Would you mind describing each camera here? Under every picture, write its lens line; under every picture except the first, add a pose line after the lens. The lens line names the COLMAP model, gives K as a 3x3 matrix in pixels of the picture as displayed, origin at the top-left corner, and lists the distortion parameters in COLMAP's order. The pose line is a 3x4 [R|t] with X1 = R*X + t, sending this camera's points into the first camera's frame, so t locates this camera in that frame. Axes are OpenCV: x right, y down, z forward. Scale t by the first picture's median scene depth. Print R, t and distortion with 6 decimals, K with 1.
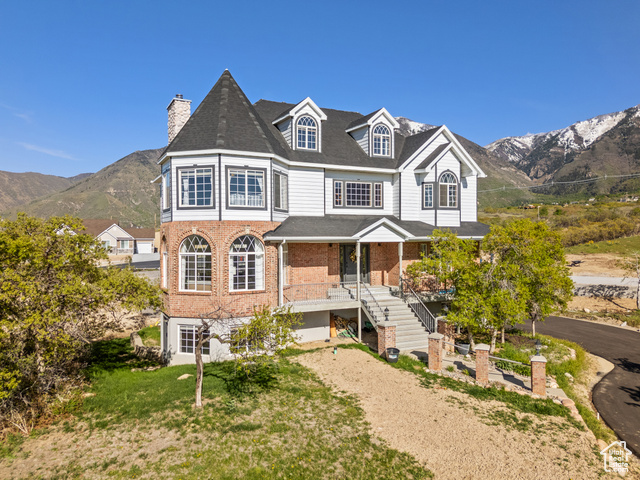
lens RADIAL K [[470.8, 0, 318.0], [0, 470.8, 238.6], [0, 0, 1]] dist [0.059111, -0.047654]
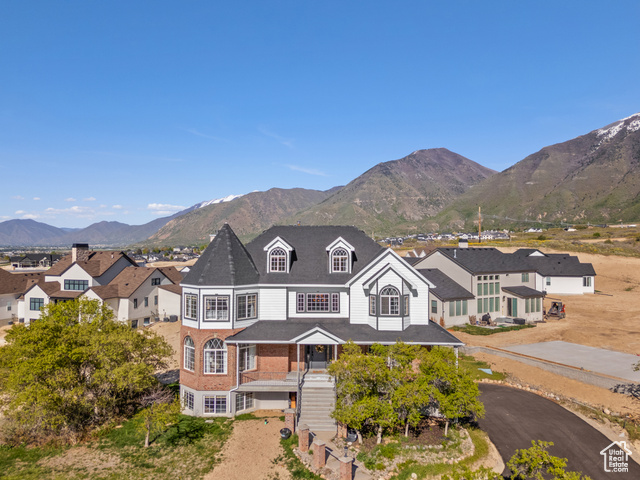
lens RADIAL K [[470.8, 0, 319.5], [0, 470.8, 236.9], [0, 0, 1]] dist [0.059111, -0.047654]
pose [[0.882292, -0.000190, -0.470702, 0.790592], [-0.008188, 0.999842, -0.015750, -0.284200], [0.470631, 0.017750, 0.882152, -0.211735]]
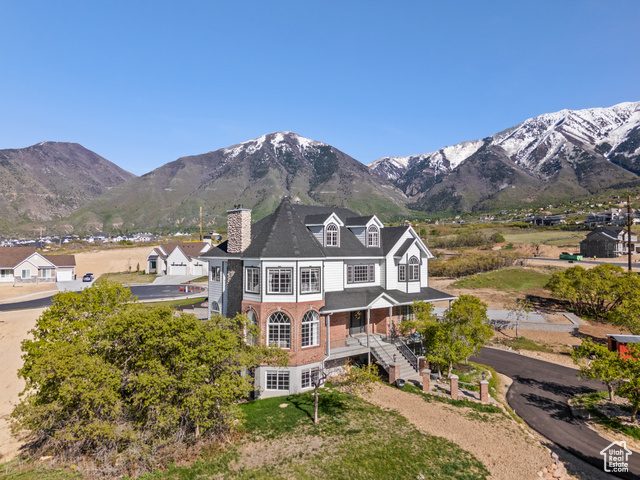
lens RADIAL K [[470.8, 0, 318.7], [0, 470.8, 230.0], [0, 0, 1]] dist [0.059111, -0.047654]
pose [[0.972426, 0.015700, 0.232683, -0.432769], [-0.005706, 0.999034, -0.043564, -0.181105], [-0.233142, 0.041035, 0.971576, -0.474359]]
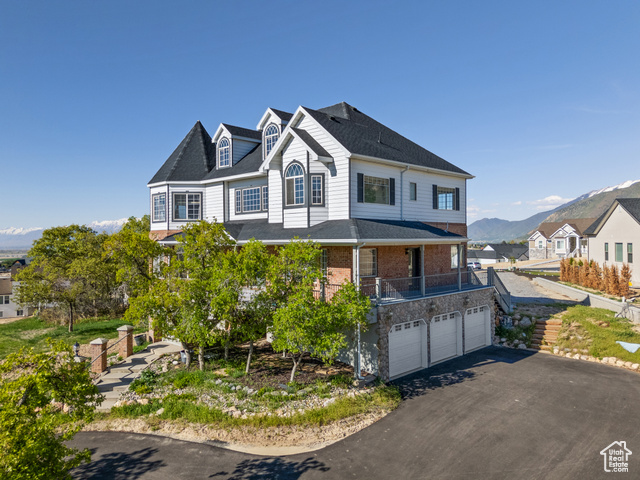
lens RADIAL K [[470.8, 0, 322.3], [0, 470.8, 238.5], [0, 0, 1]] dist [0.059111, -0.047654]
pose [[0.322136, -0.003952, -0.946685, 1.222428], [0.006181, 0.999979, -0.002071, -0.005810], [0.946673, -0.005184, 0.322154, 0.882761]]
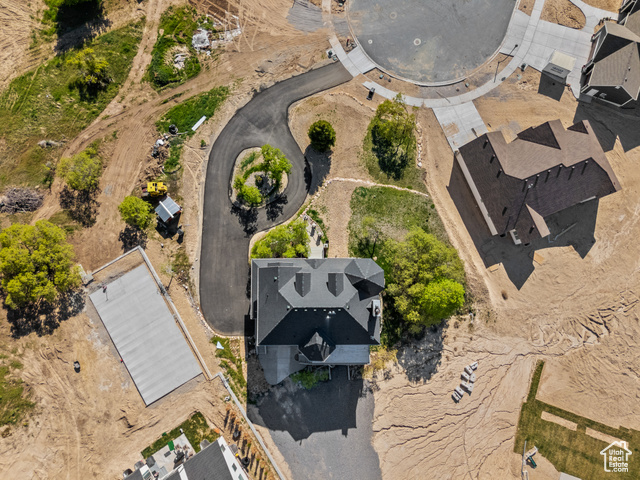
lens RADIAL K [[470.8, 0, 317.1], [0, 470.8, 238.5], [0, 0, 1]] dist [0.059111, -0.047654]
pose [[-0.893639, -0.441891, 0.078363, -0.053460], [0.025558, 0.124220, 0.991926, -3.094384], [-0.448057, 0.888427, -0.099714, 1.179742]]
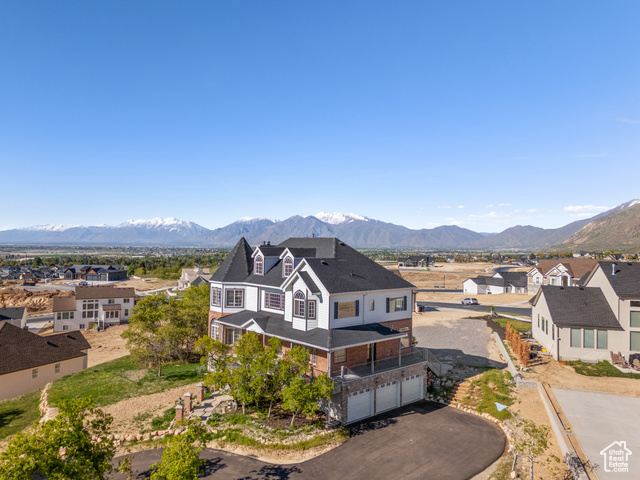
lens RADIAL K [[470.8, 0, 323.7], [0, 470.8, 235.7], [0, 0, 1]] dist [0.059111, -0.047654]
pose [[0.267870, -0.009675, -0.963407, 1.902486], [-0.018913, 0.999704, -0.015298, -0.329325], [0.963269, 0.022319, 0.267608, 0.775248]]
